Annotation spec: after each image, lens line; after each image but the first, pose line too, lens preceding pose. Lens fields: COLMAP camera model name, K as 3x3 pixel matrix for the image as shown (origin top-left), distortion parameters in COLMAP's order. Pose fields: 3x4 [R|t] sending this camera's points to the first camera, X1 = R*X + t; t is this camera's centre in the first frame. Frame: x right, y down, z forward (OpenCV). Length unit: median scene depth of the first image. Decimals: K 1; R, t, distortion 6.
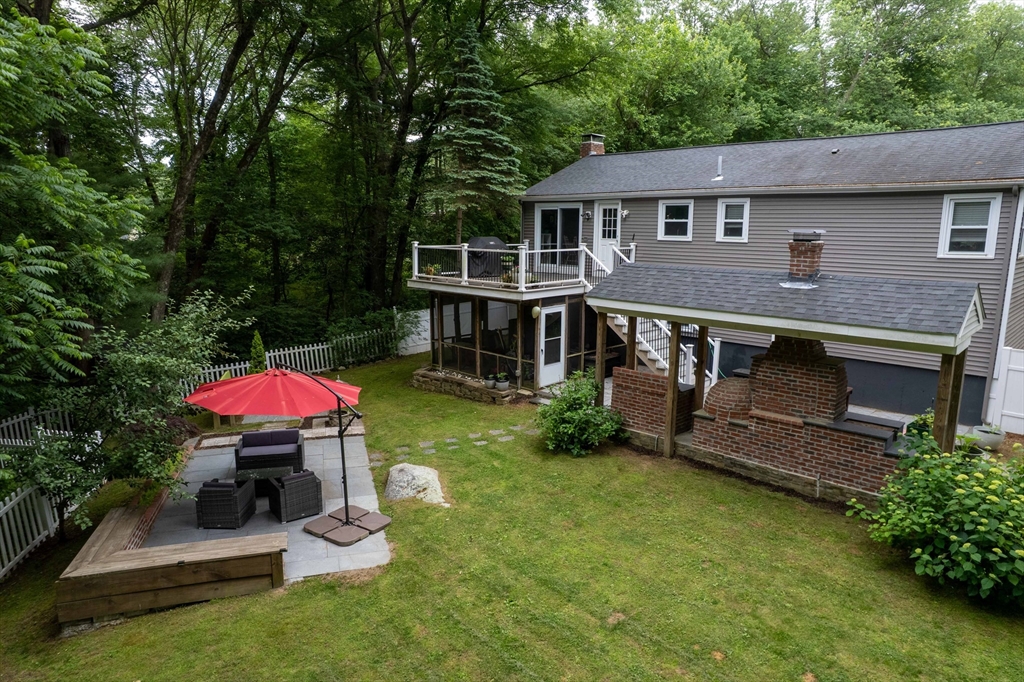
lens RADIAL K [[652.5, 0, 508.4], [0, 652.5, 338.3], [0, 0, 1]] dist [-0.036769, 0.001201]
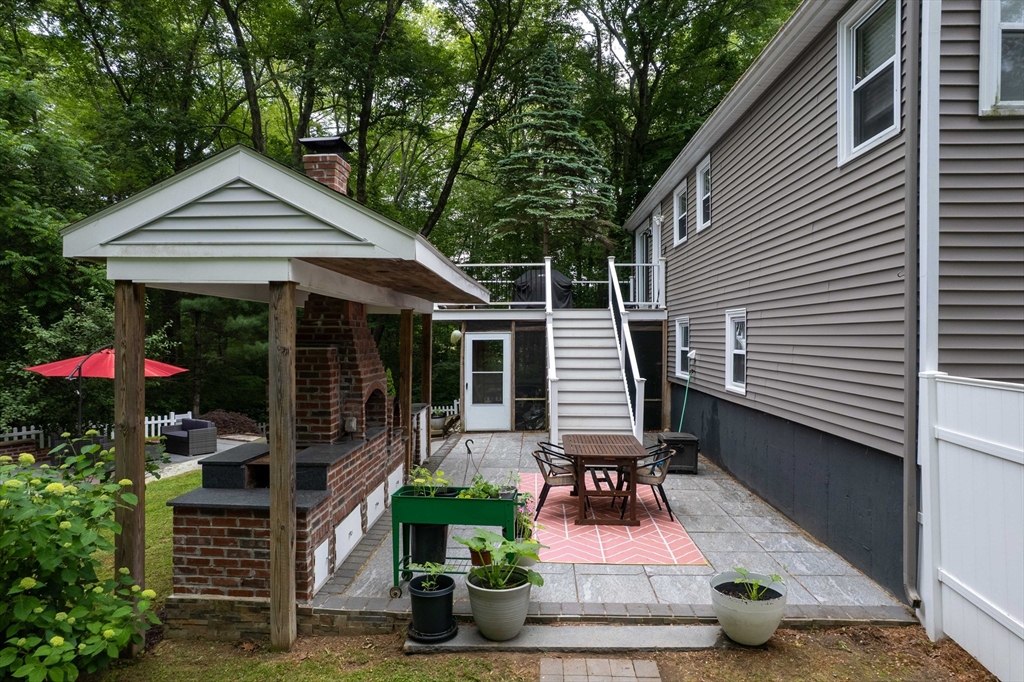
lens RADIAL K [[652.5, 0, 508.4], [0, 652.5, 338.3], [0, 0, 1]] dist [-0.036769, 0.001201]
pose [[0.677855, 0.000132, -0.735196, 0.614151], [-0.128163, 0.984709, -0.117990, 0.045765], [0.723939, 0.174205, 0.667507, 0.426613]]
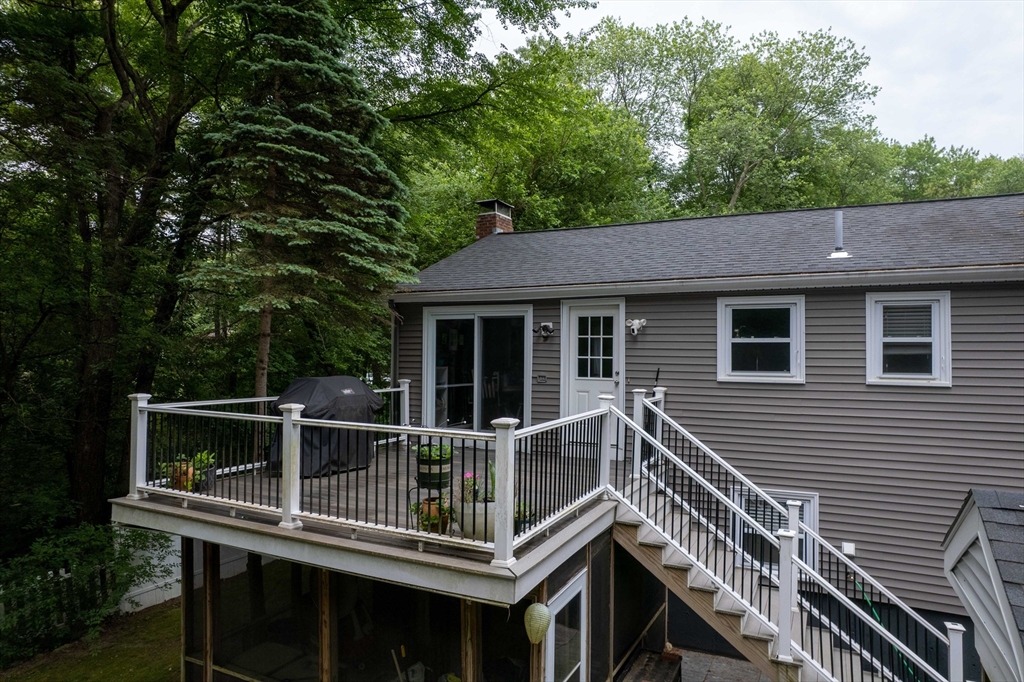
lens RADIAL K [[652.5, 0, 508.4], [0, 652.5, 338.3], [0, 0, 1]] dist [-0.036769, 0.001201]
pose [[0.951435, 0.007267, 0.307764, -0.059024], [0.051484, 0.981886, -0.182345, -0.103120], [-0.303514, 0.189334, 0.933826, 0.598479]]
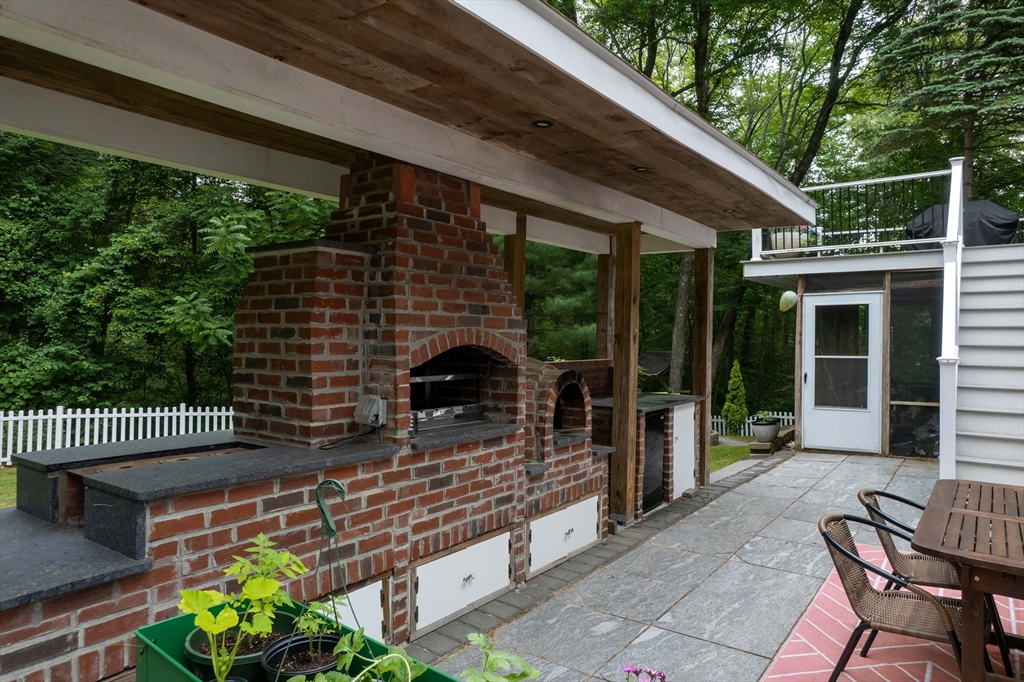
lens RADIAL K [[638.0, 0, 529.8], [0, 638.0, 336.8], [0, 0, 1]] dist [-0.023876, 0.001635]
pose [[0.160916, -0.006861, -0.986944, 0.463853], [-0.178534, 0.983277, -0.035945, 0.041066], [0.970686, 0.181988, 0.157000, 0.620806]]
